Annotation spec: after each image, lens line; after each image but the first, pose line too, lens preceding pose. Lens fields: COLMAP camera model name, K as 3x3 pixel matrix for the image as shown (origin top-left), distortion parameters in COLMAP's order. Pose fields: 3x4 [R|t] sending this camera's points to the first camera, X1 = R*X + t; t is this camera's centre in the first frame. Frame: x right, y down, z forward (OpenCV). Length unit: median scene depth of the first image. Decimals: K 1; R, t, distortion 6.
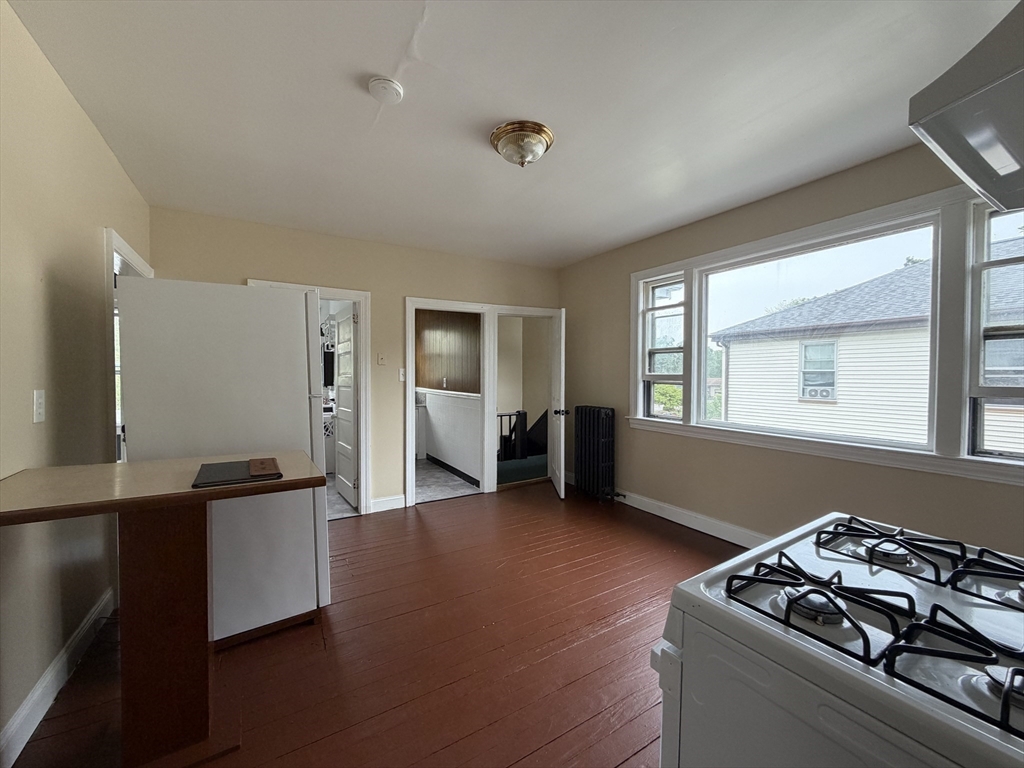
lens RADIAL K [[409.1, 0, 511.1], [0, 409.1, 384.9], [0, 0, 1]] dist [0.001995, -0.000056]
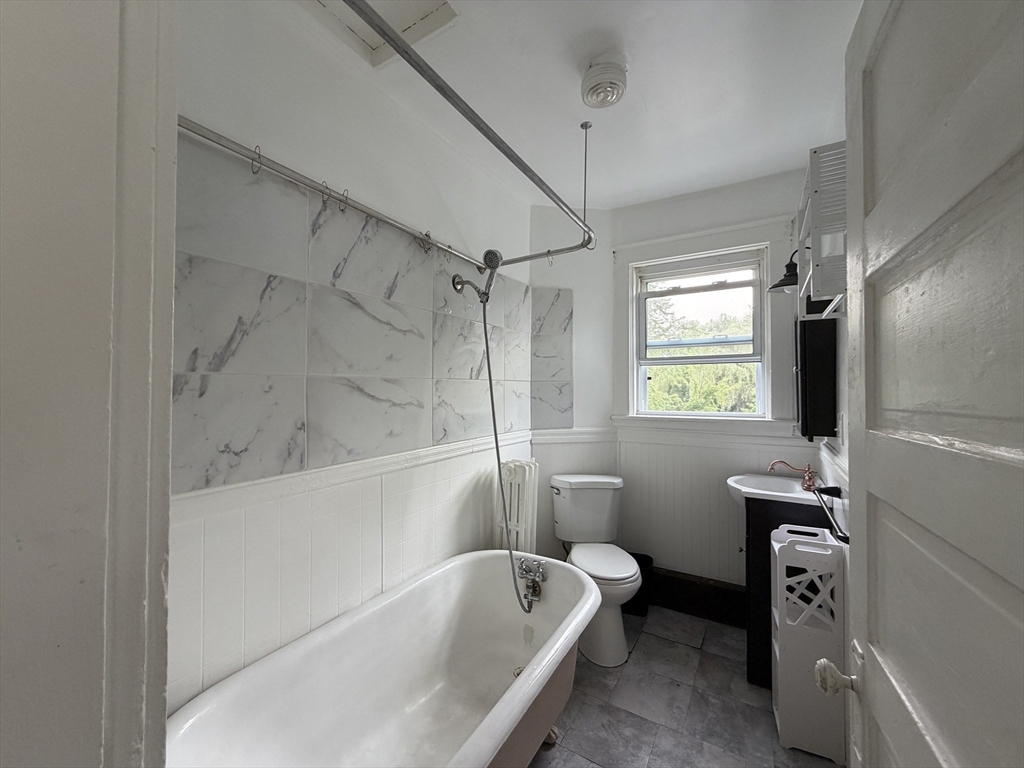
lens RADIAL K [[409.1, 0, 512.2], [0, 409.1, 388.2], [0, 0, 1]] dist [0.001995, -0.000056]
pose [[0.466166, -0.014189, -0.884584, -0.377128], [-0.016909, 0.999546, -0.024945, -0.028241], [0.884536, 0.026586, 0.465714, 0.874901]]
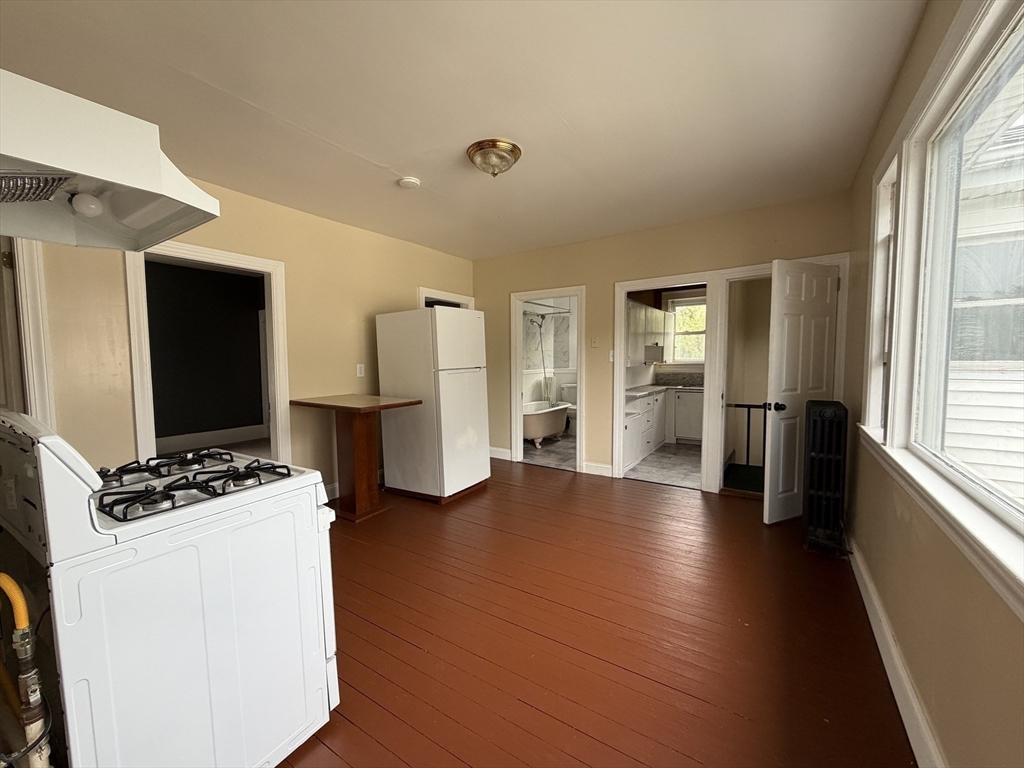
lens RADIAL K [[409.1, 0, 509.5], [0, 409.1, 386.6], [0, 0, 1]] dist [0.001995, -0.000056]
pose [[0.431241, 0.058028, -0.900369, 0.569942], [-0.008623, 0.998149, 0.060200, -0.007033], [0.902196, -0.018197, 0.430943, 0.273624]]
